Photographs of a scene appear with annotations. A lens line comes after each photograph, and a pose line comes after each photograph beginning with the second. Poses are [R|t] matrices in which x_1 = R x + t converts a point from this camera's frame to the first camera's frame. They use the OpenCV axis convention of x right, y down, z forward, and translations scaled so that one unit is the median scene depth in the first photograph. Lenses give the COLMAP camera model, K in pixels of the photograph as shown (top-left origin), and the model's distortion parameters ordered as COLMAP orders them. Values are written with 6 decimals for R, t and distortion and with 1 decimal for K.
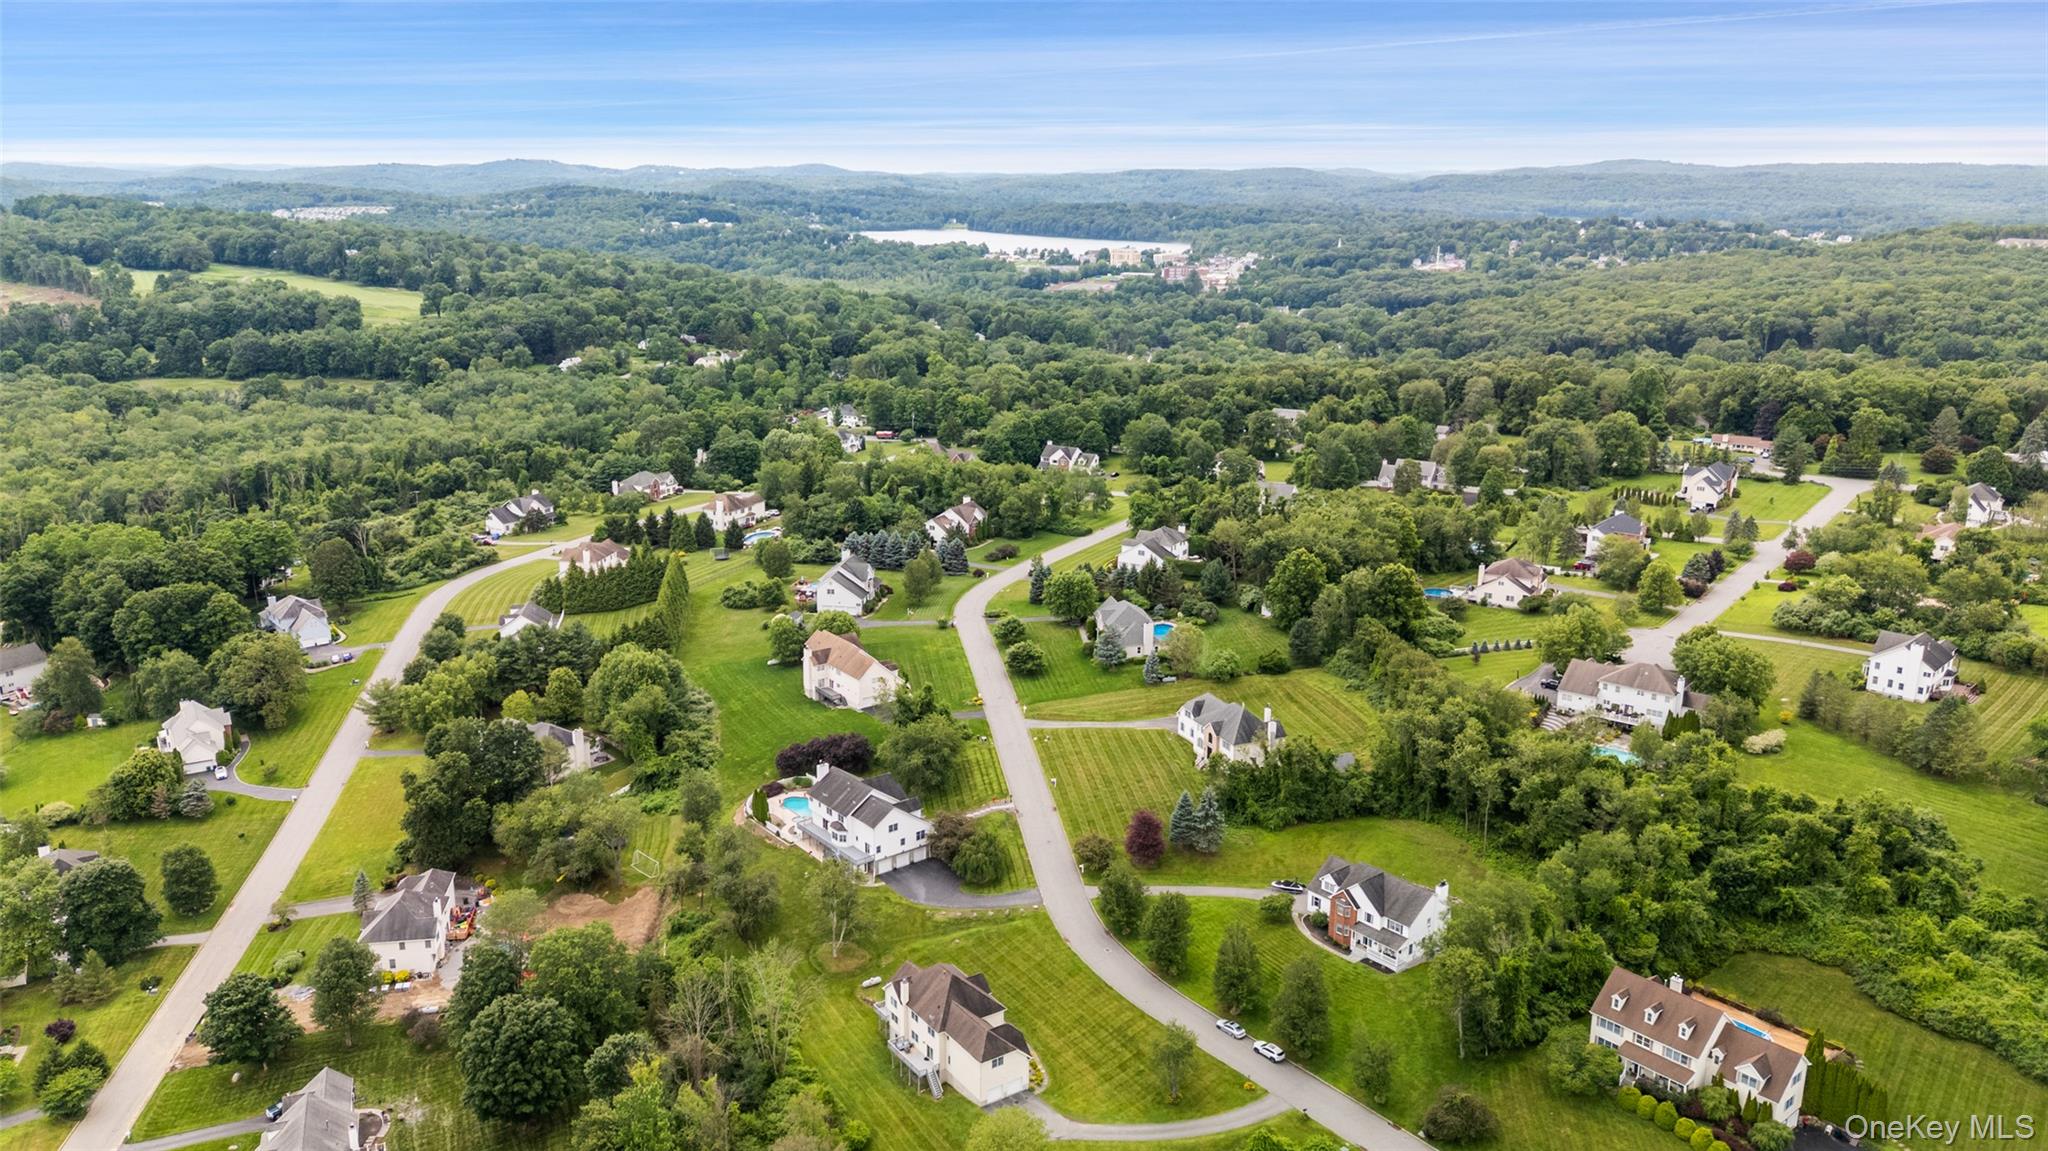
lens RADIAL K [[1482.8, 0, 1042.5], [0, 1482.8, 568.8], [0, 0, 1]] dist [0.056786, -0.055524]
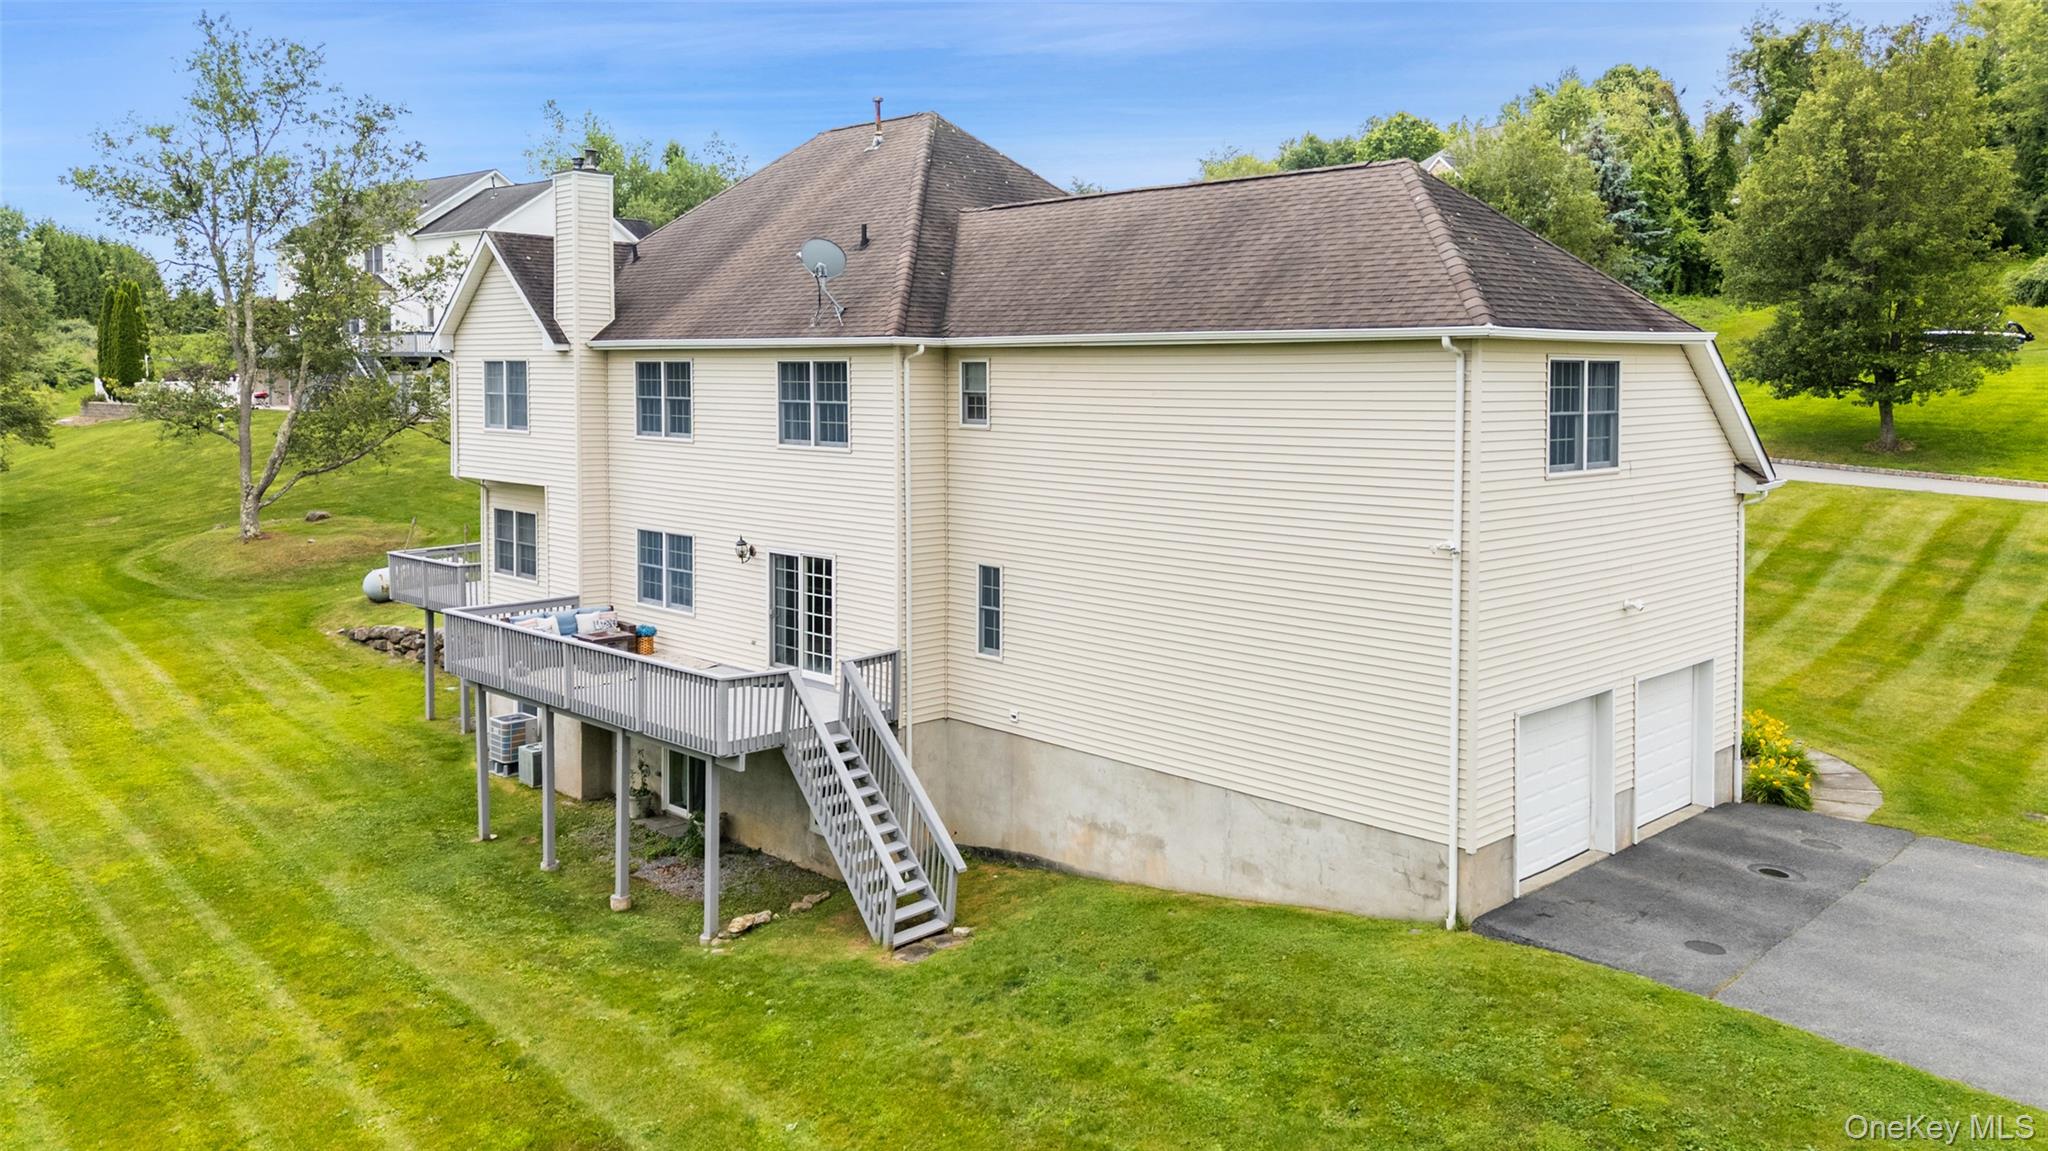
lens RADIAL K [[1498.3, 0, 1030.9], [0, 1498.3, 457.6], [0, 0, 1]] dist [0.036187, -0.030026]
pose [[0.984711, -0.023728, 0.172571, -0.076172], [0.059162, 0.977347, -0.203206, 0.330177], [-0.163840, 0.210309, 0.963808, 0.861321]]
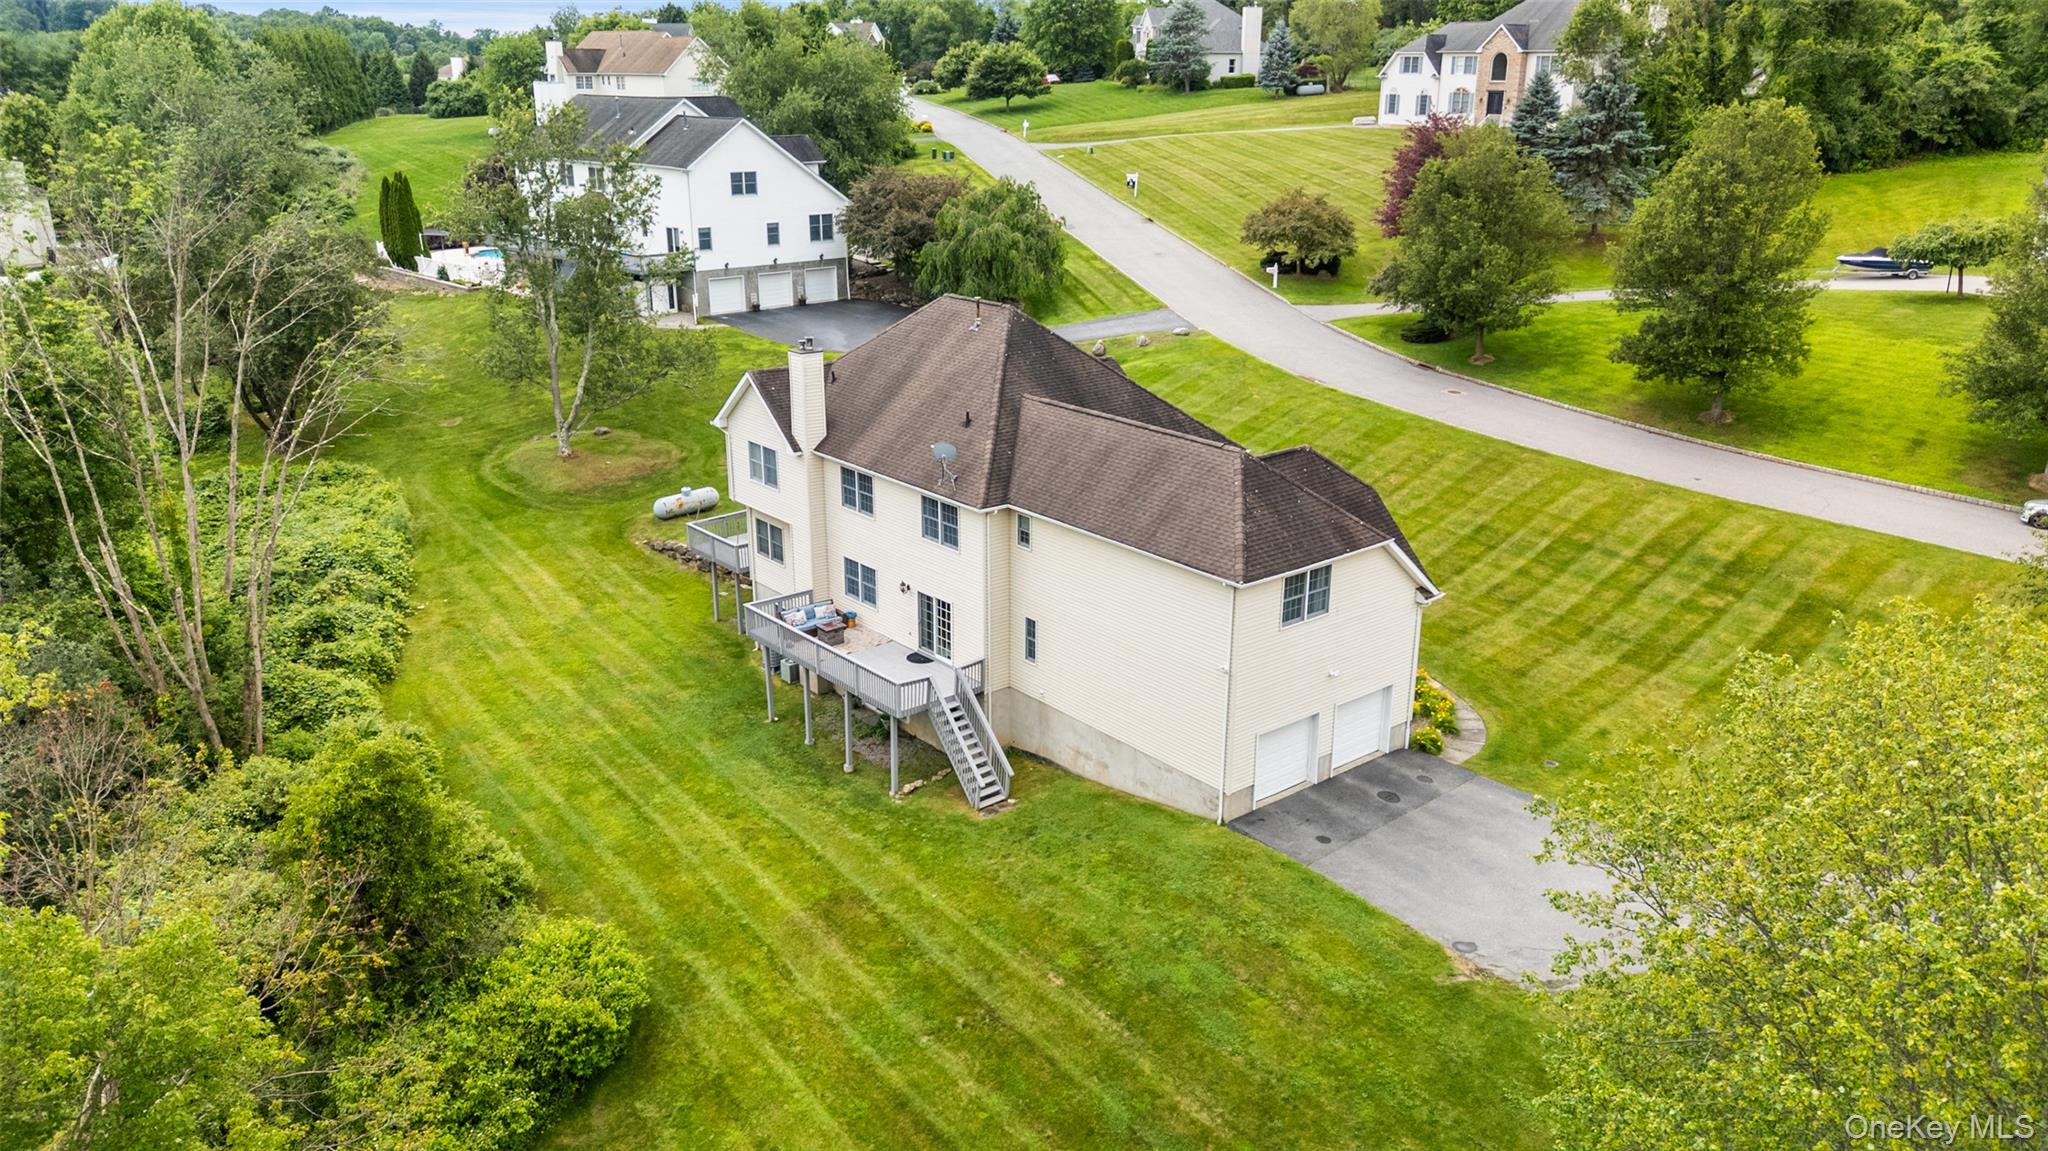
lens RADIAL K [[1482.8, 0, 1042.5], [0, 1482.8, 568.8], [0, 0, 1]] dist [0.056786, -0.055524]
pose [[0.995461, -0.040856, 0.085959, -0.076612], [0.034405, 0.996572, 0.075235, 0.292947], [-0.088738, -0.071936, 0.993454, 0.760839]]
